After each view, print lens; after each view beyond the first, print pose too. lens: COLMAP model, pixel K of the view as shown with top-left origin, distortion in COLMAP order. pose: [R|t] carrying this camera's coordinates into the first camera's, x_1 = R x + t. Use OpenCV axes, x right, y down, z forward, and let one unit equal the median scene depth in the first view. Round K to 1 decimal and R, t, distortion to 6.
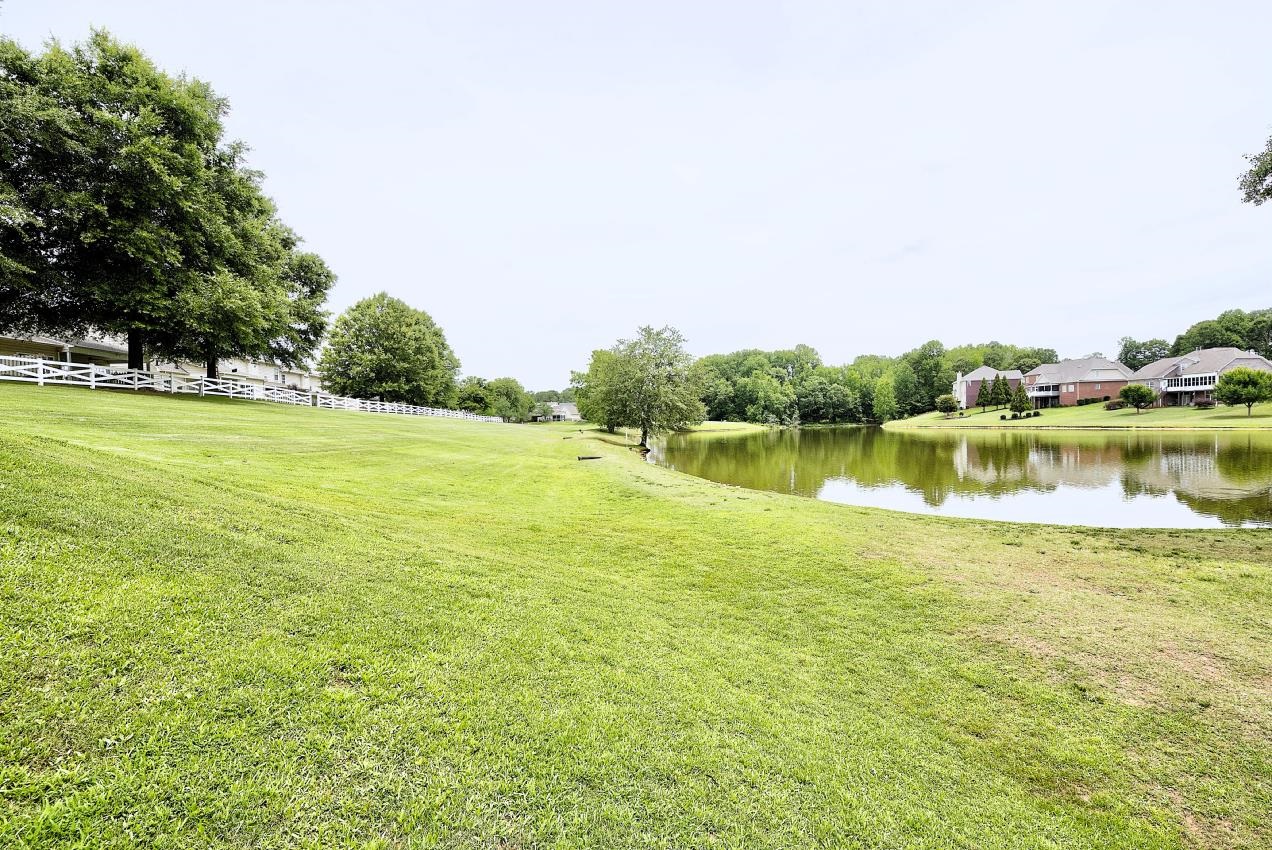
lens RADIAL K [[601.3, 0, 635.2], [0, 601.3, 433.1], [0, 0, 1]] dist [-0.010995, -0.007142]
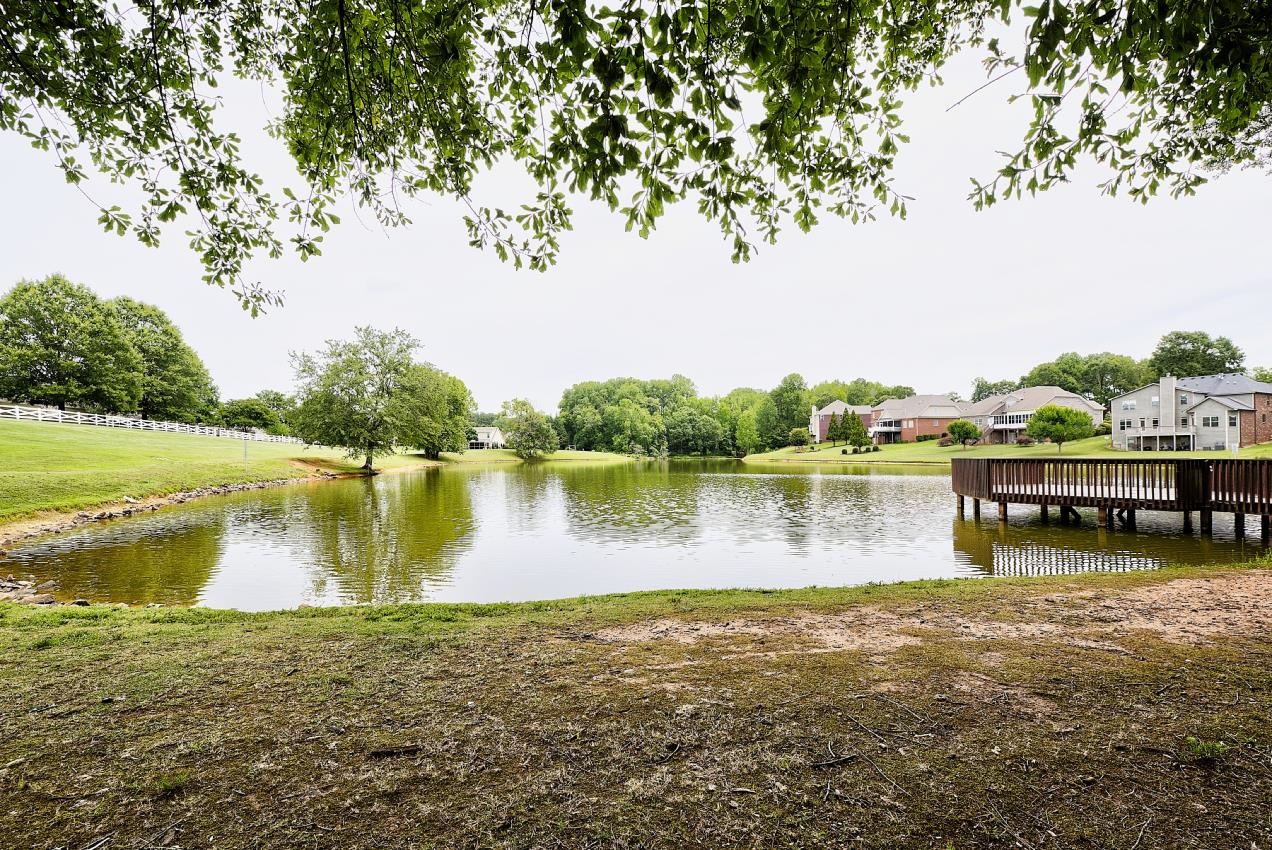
lens RADIAL K [[601.3, 0, 635.5], [0, 601.3, 438.0], [0, 0, 1]] dist [-0.010995, -0.007142]
pose [[0.993353, 0.028213, 0.111597, 0.131251], [-0.022997, 0.998595, -0.047747, 0.004343], [-0.112787, 0.044863, 0.992606, 0.054456]]
